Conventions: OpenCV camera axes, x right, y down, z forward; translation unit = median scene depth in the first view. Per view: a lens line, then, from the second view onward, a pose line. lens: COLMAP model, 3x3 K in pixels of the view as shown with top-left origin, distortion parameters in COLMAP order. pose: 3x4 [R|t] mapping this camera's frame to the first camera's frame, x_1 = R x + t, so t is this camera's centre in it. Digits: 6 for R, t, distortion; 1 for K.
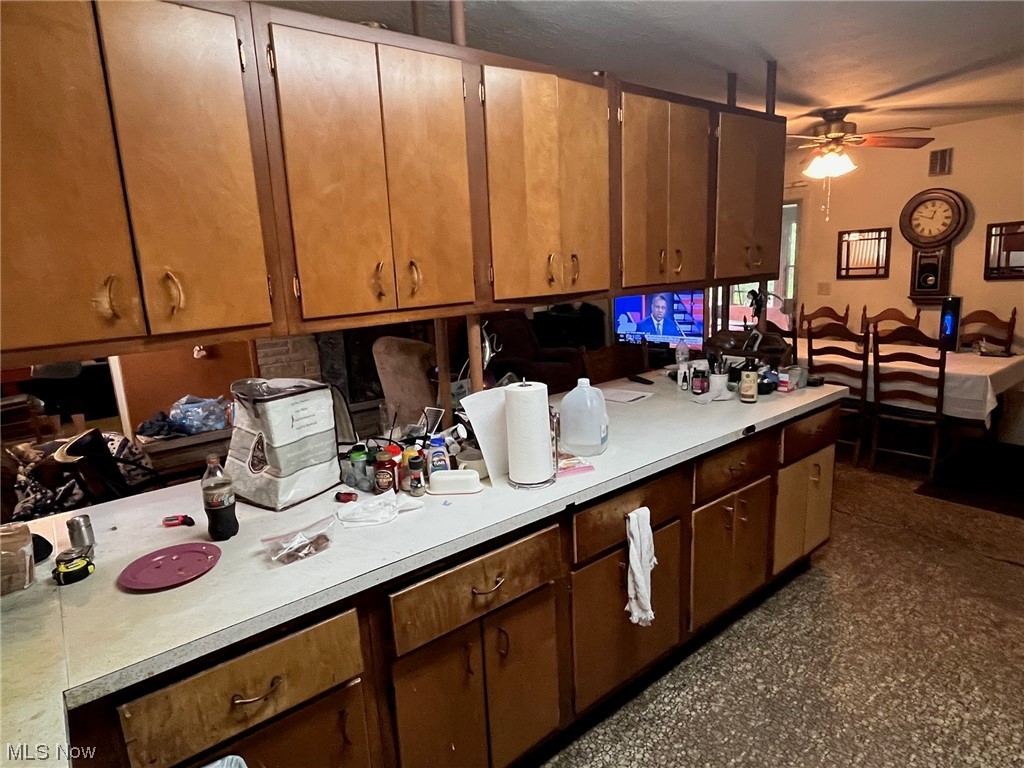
lens RADIAL K [[603.6, 0, 516.0], [0, 603.6, 380.8], [0, 0, 1]] dist [-0.001389, -0.002659]
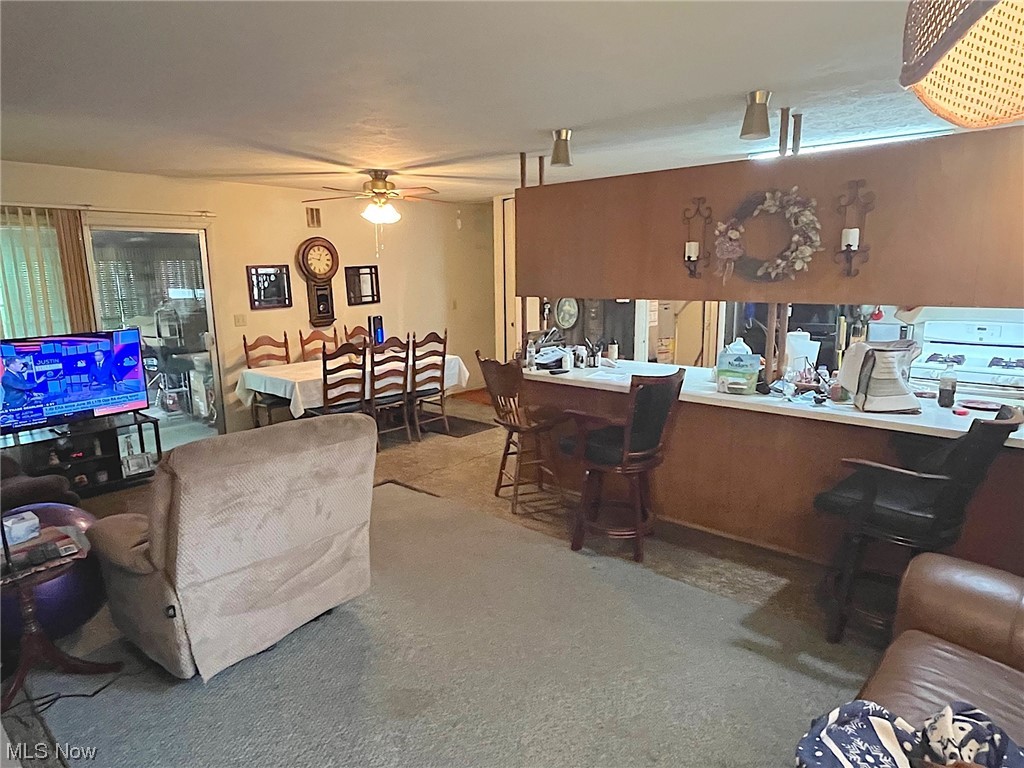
lens RADIAL K [[603.6, 0, 515.8], [0, 603.6, 387.7], [0, 0, 1]] dist [-0.001389, -0.002659]
pose [[-0.189672, -0.136898, 0.972257, -0.764311], [0.210201, 0.961611, 0.176406, -0.160290], [-0.959083, 0.237829, -0.153615, 0.949536]]
